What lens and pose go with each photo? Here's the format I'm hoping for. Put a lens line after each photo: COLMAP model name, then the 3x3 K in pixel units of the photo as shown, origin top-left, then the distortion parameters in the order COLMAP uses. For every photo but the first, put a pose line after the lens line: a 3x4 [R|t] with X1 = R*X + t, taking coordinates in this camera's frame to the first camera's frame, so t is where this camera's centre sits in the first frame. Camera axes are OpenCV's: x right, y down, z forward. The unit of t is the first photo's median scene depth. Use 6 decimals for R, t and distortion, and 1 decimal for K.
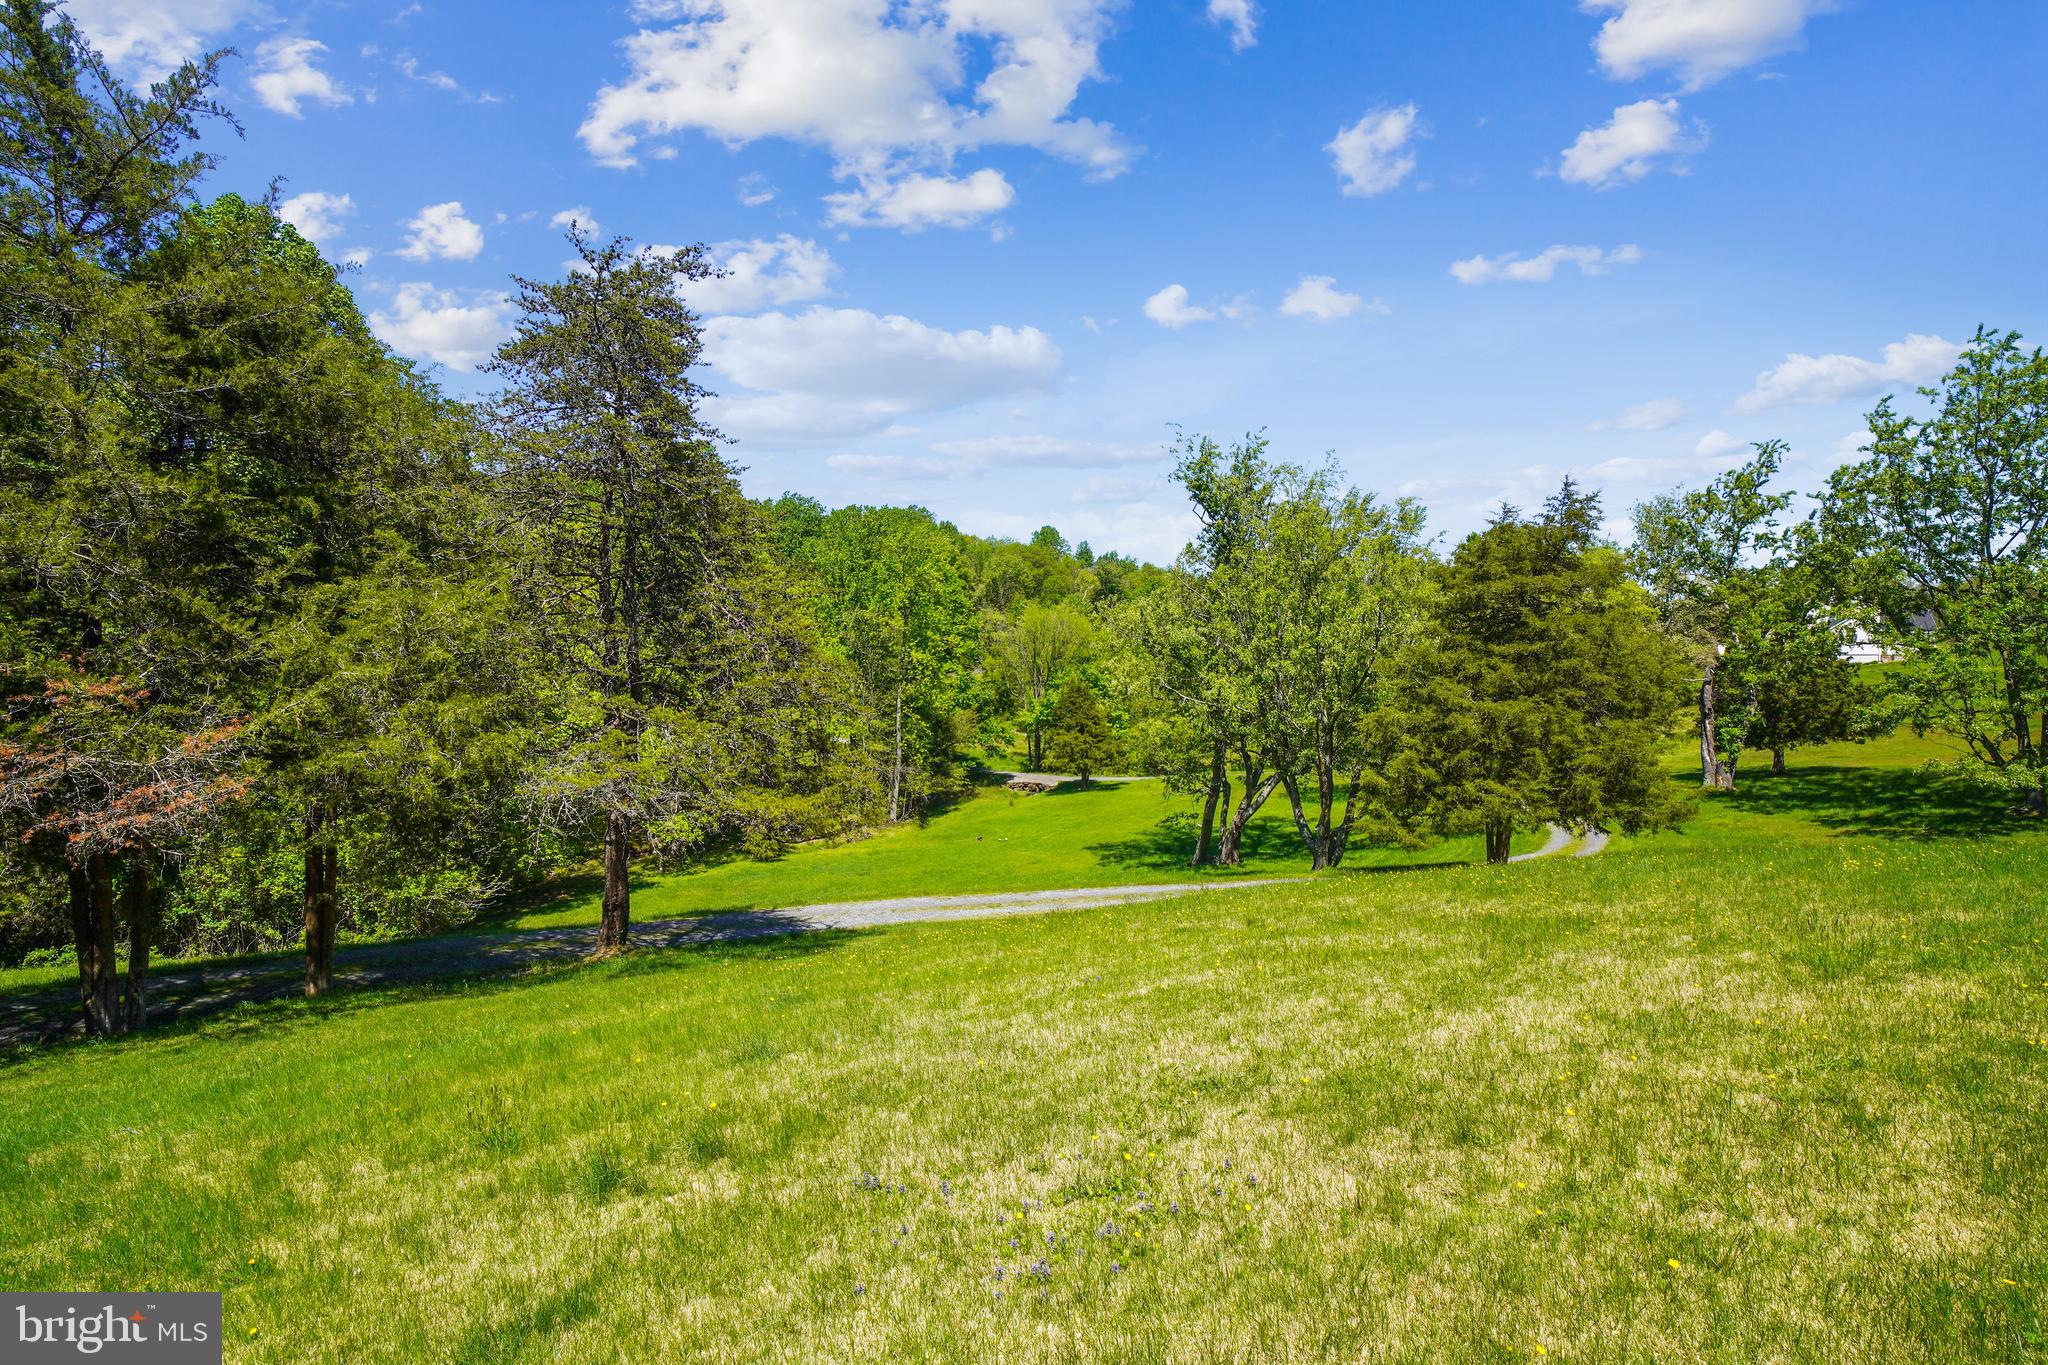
lens RADIAL K [[1077.0, 0, 1024.5], [0, 1077.0, 684.4], [0, 0, 1]] dist [-0.058868, 0.035172]
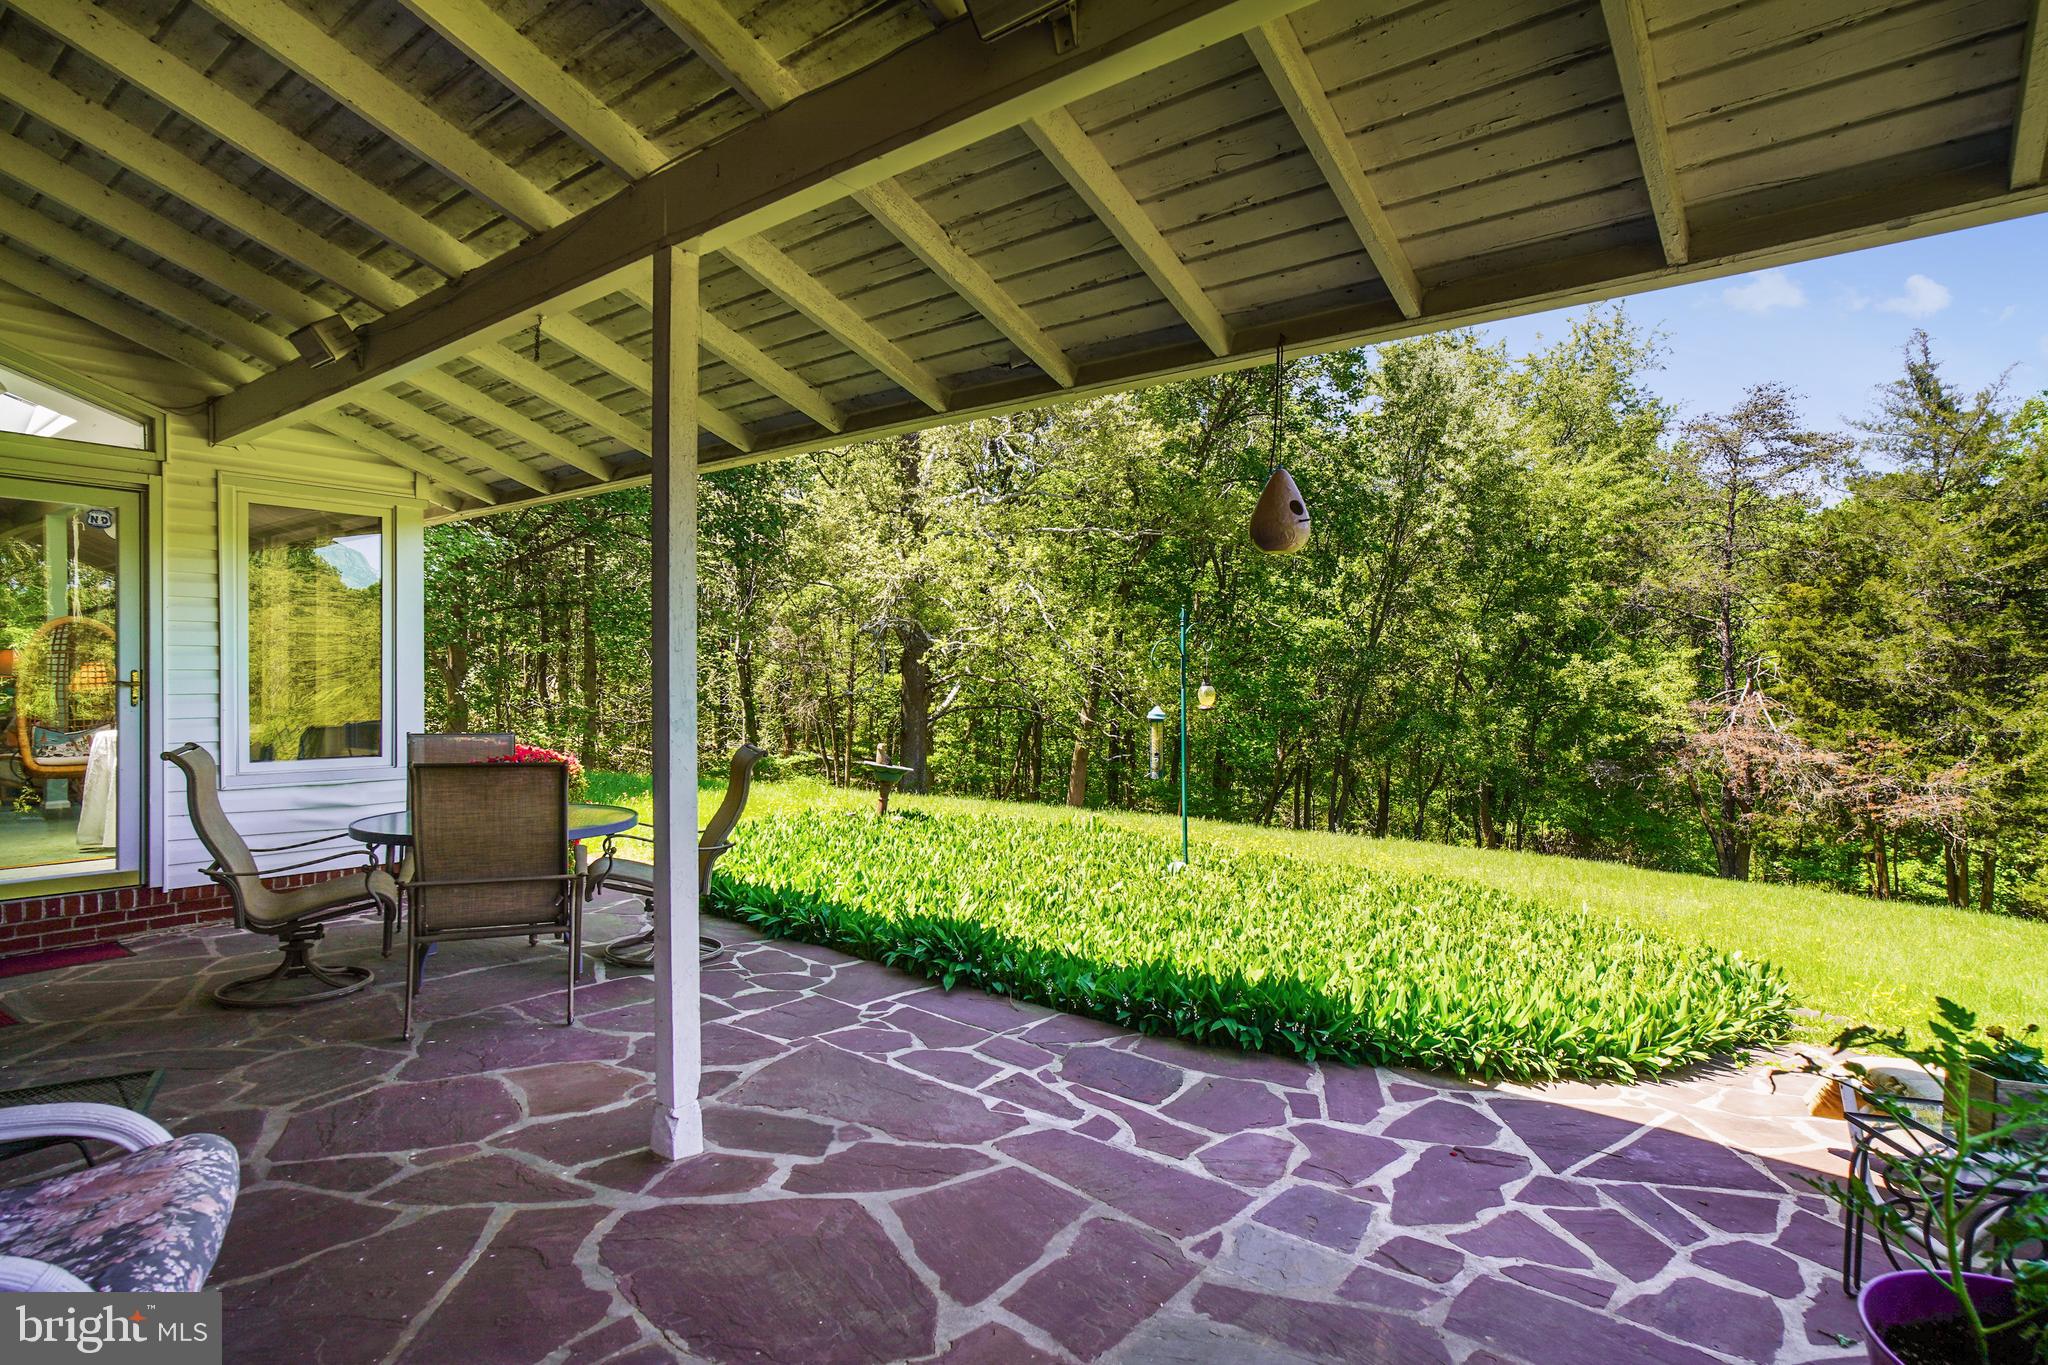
lens RADIAL K [[1084.4, 0, 1039.9], [0, 1084.4, 698.0], [0, 0, 1]] dist [-0.030779, 0.037025]
pose [[-0.063012, 0.012333, -0.997937, 0.161006], [-0.026572, 0.999548, 0.014031, -0.008979], [0.997659, 0.027402, -0.062656, -0.064147]]
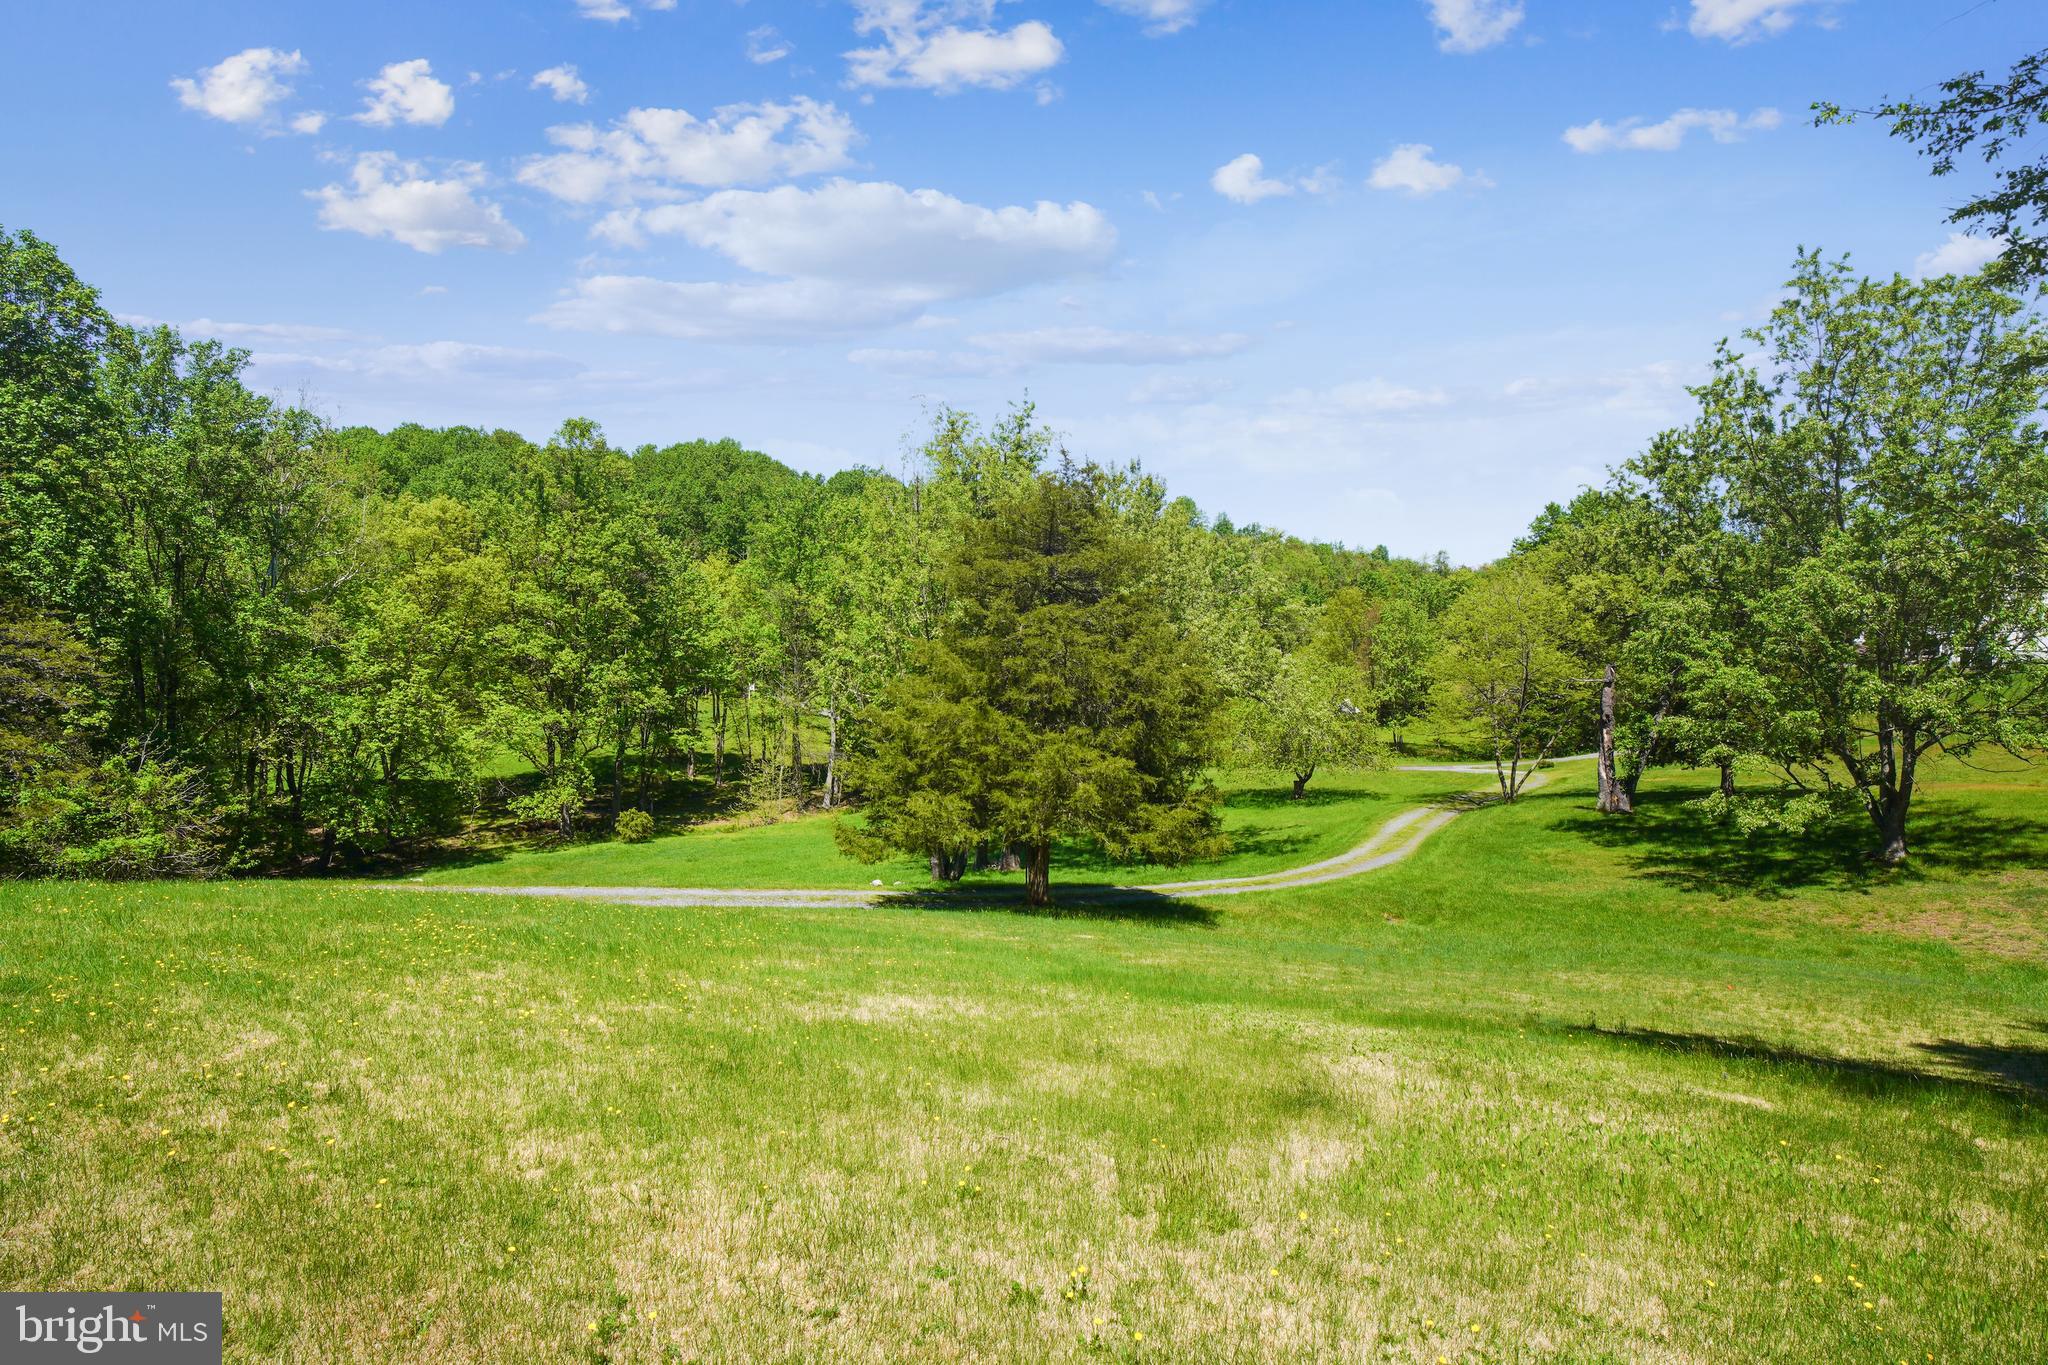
lens RADIAL K [[1129.8, 0, 1024.0], [0, 1129.8, 682.5], [0, 0, 1]] dist [-0.024210, -0.000181]
pose [[0.984356, 0.021546, -0.174869, 0.222831], [-0.018601, 0.999656, 0.018465, -0.006842], [0.175206, -0.014924, 0.984419, 0.029051]]
